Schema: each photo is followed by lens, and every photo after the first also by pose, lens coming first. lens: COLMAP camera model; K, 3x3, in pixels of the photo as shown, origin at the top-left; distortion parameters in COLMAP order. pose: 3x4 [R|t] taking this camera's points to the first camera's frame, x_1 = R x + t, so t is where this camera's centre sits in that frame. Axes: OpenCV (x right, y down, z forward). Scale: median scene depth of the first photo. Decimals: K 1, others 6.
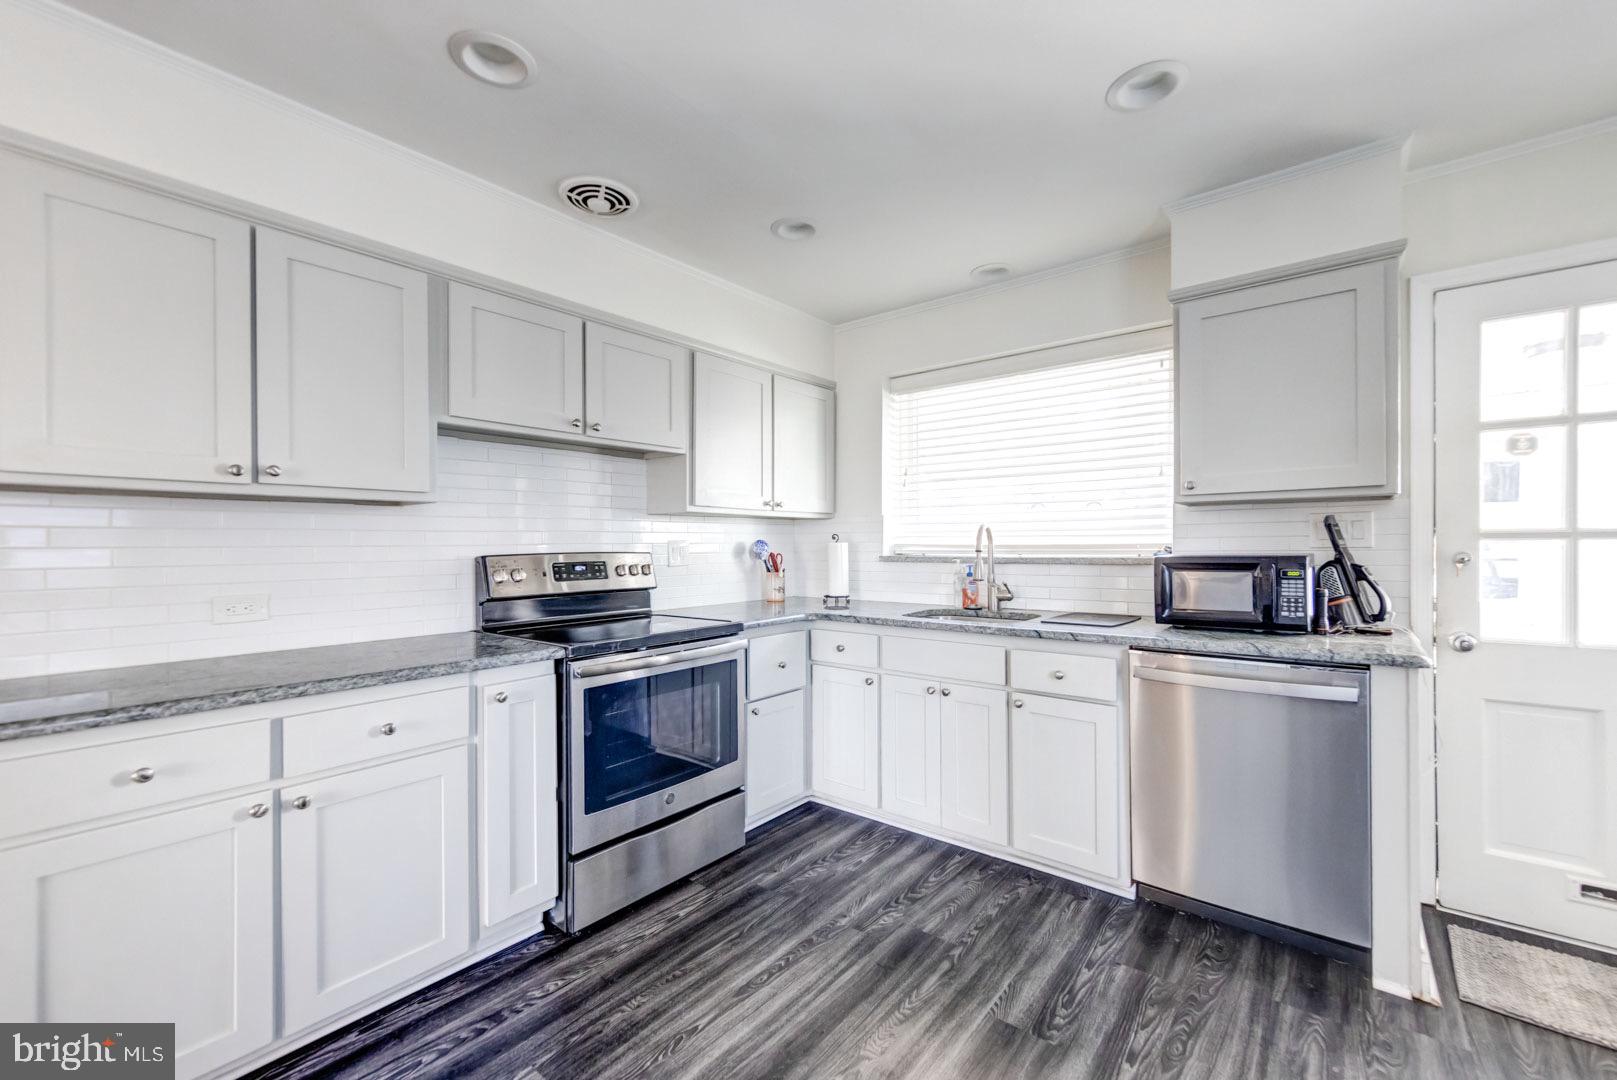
lens RADIAL K [[634.0, 0, 816.3], [0, 634.0, 545.0], [0, 0, 1]] dist [0.001023, 0.000148]
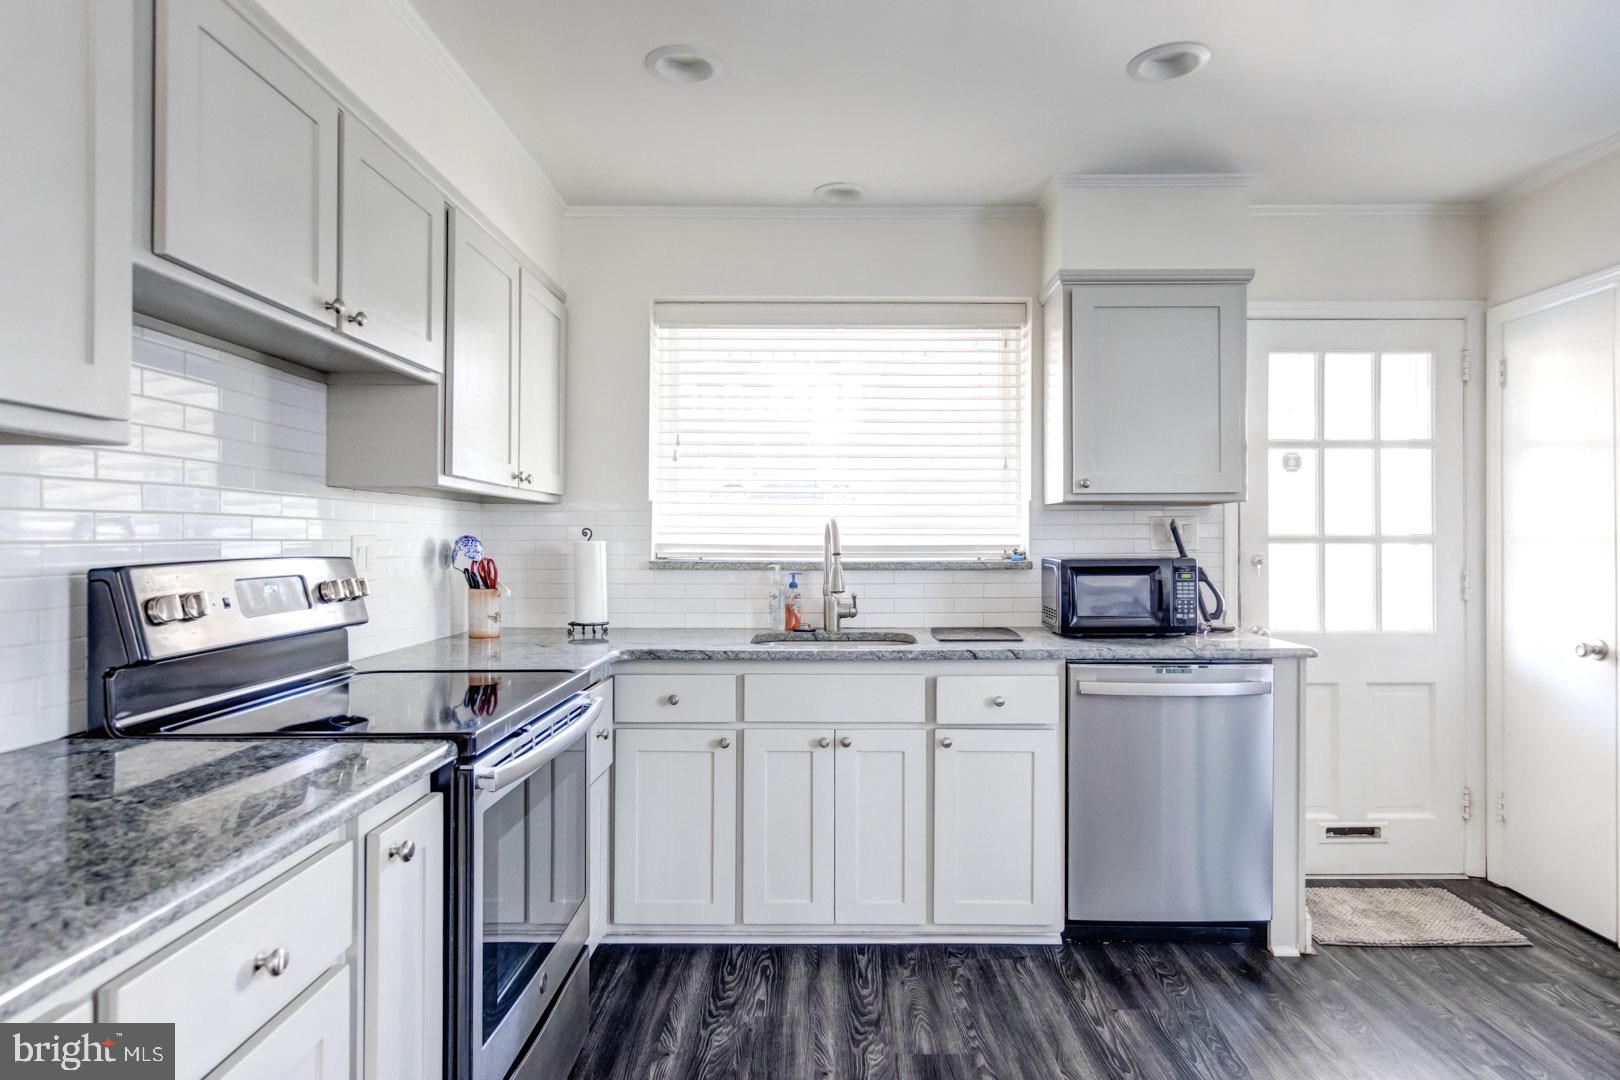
lens RADIAL K [[901.6, 0, 808.8], [0, 901.6, 536.9], [0, 0, 1]] dist [0.006544, -0.000550]
pose [[0.793603, 0.008888, 0.608371, -0.521026], [-0.005017, 0.999955, -0.008065, -0.002447], [-0.608415, 0.003348, 0.793612, 0.189415]]
